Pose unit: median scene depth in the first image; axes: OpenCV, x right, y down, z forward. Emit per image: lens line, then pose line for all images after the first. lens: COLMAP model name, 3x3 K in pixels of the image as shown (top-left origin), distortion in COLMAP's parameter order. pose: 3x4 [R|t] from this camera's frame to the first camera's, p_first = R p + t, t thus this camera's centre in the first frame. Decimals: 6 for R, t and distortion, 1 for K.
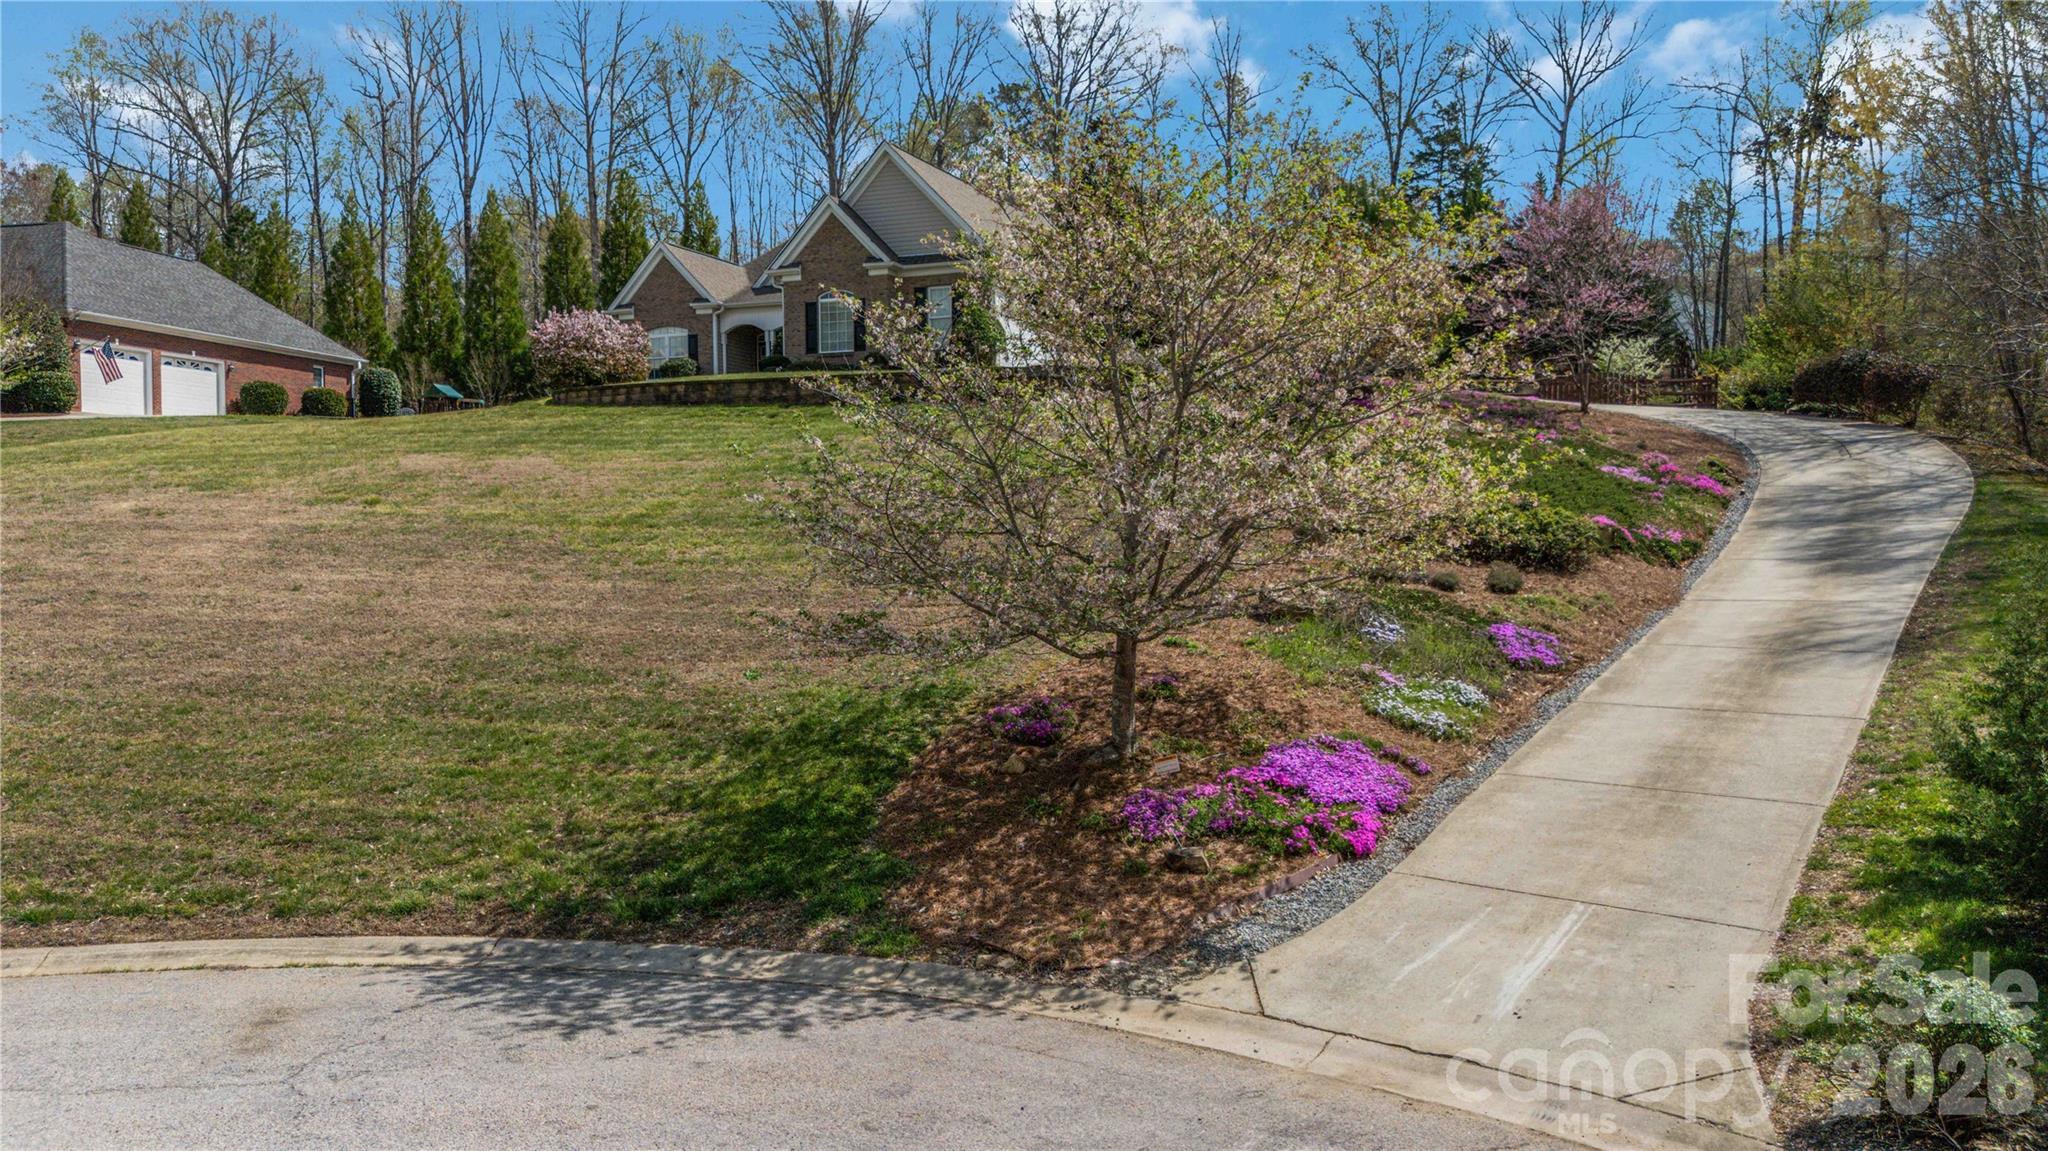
lens RADIAL K [[1510.7, 0, 1024.1], [0, 1510.7, 571.5], [0, 0, 1]] dist [0.073154, -0.075823]
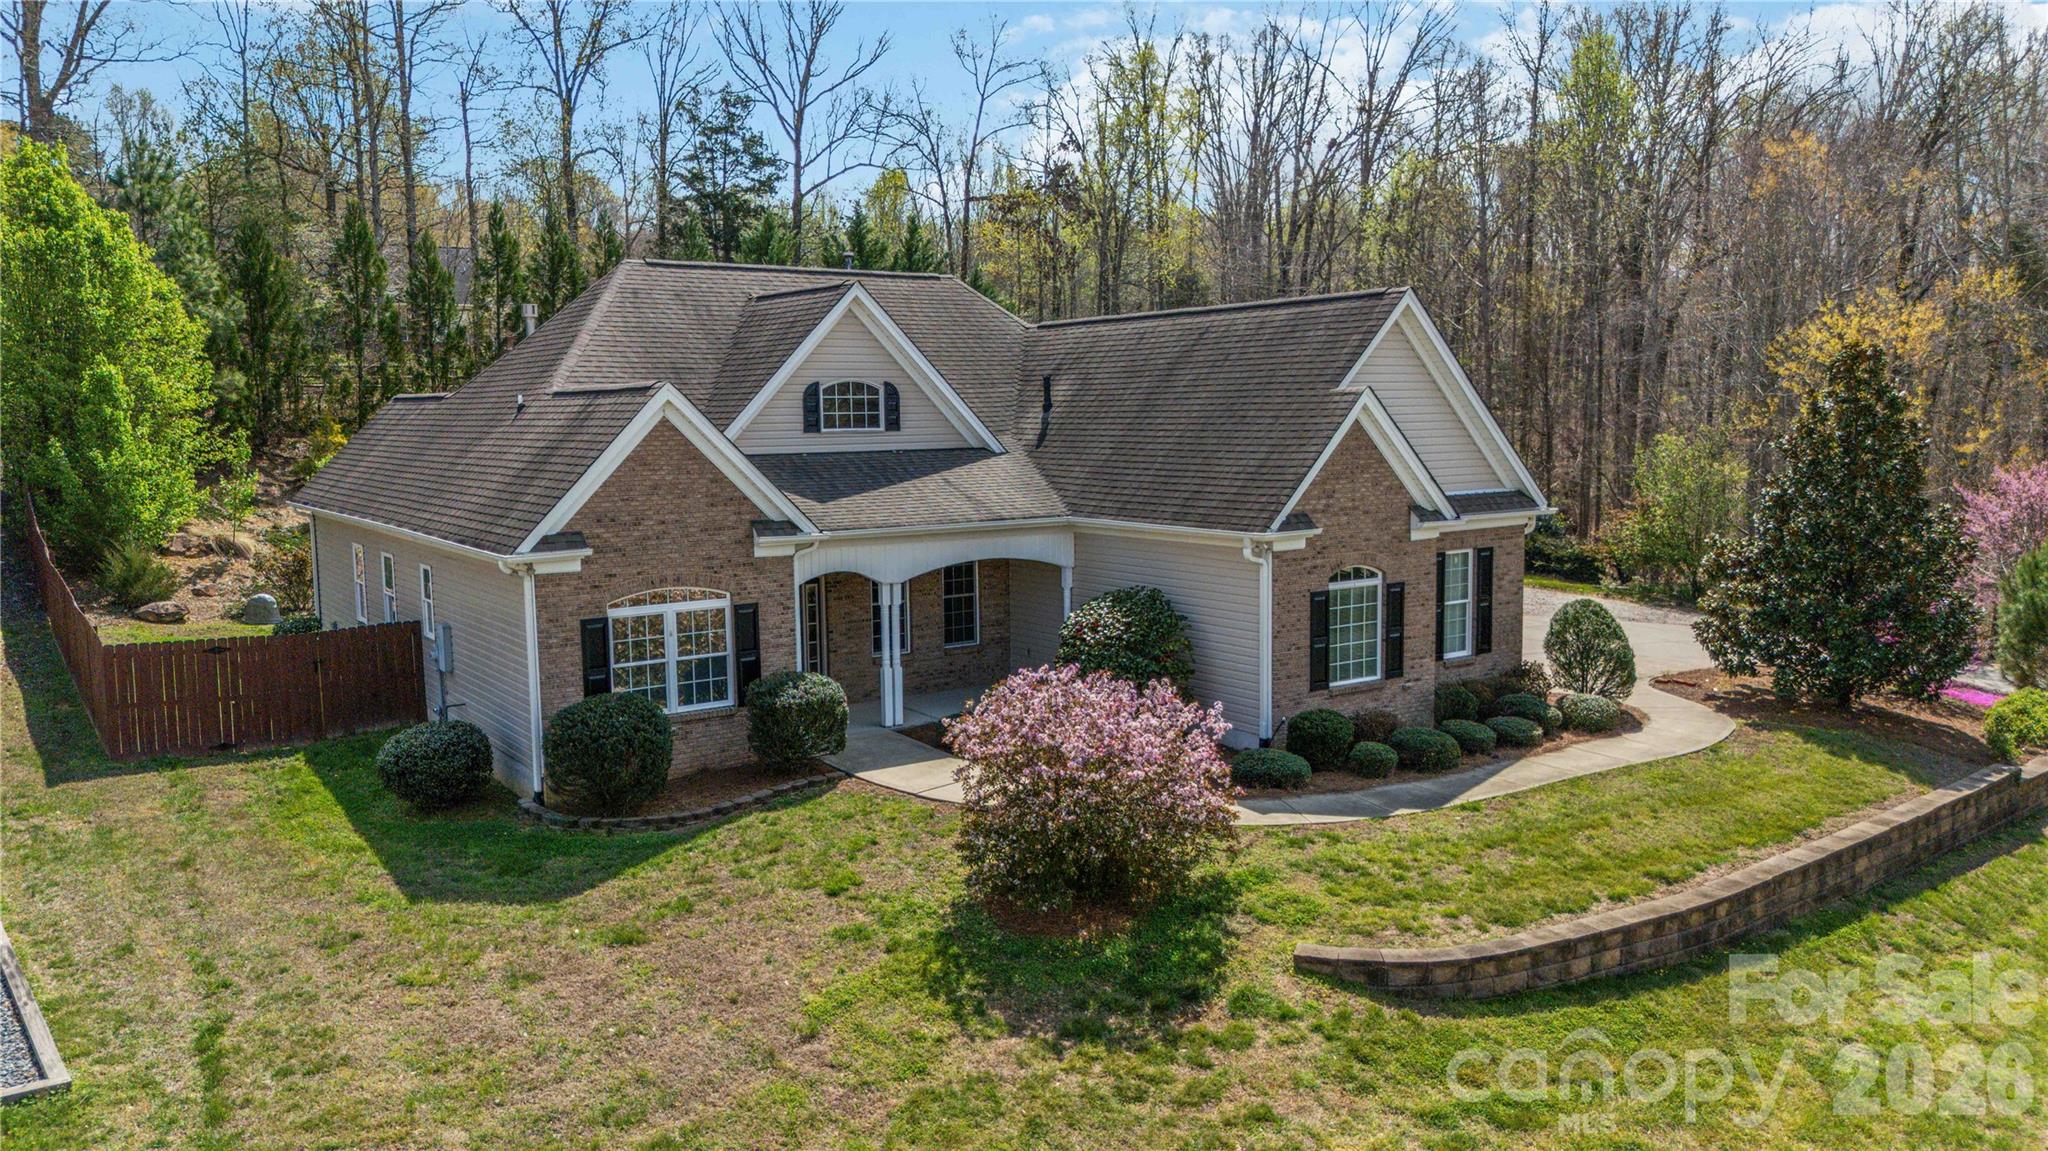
lens RADIAL K [[1510.7, 0, 1021.9], [0, 1510.7, 582.2], [0, 0, 1]] dist [0.073154, -0.075823]
pose [[0.537685, -0.099512, 0.837253, -0.423458], [0.029613, 0.994627, 0.099199, -0.160964], [-0.842626, -0.028544, 0.537743, 0.560229]]
